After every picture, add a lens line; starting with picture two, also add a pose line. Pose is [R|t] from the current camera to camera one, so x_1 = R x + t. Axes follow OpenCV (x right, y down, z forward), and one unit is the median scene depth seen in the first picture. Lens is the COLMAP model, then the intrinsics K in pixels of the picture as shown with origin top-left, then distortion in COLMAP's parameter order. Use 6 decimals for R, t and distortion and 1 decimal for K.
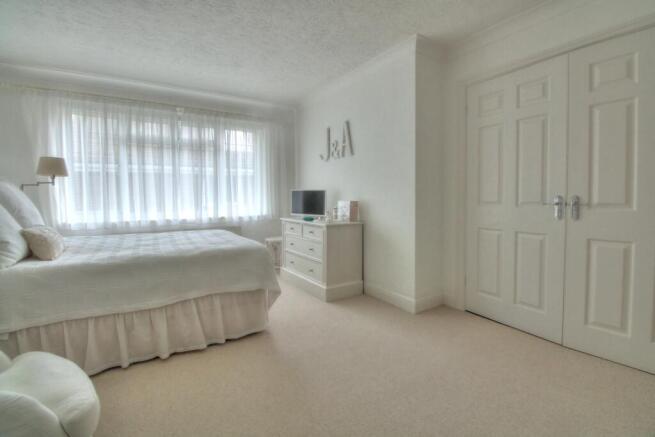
lens RADIAL K [[300.9, 0, 328.3], [0, 300.9, 207.4], [0, 0, 1]] dist [0.001030, -0.013385]
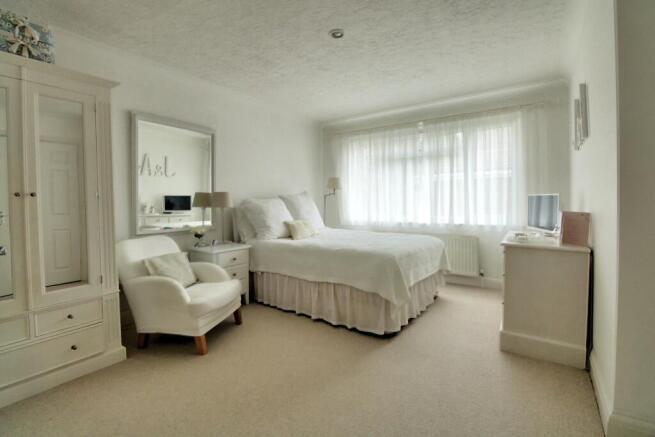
lens RADIAL K [[300.9, 0, 328.3], [0, 300.9, 207.4], [0, 0, 1]] dist [0.001030, -0.013385]
pose [[0.388483, 0.021530, -0.921204, 0.424636], [-0.032509, 0.999425, 0.009649, -0.018924], [0.920882, 0.026199, 0.388959, 0.279967]]
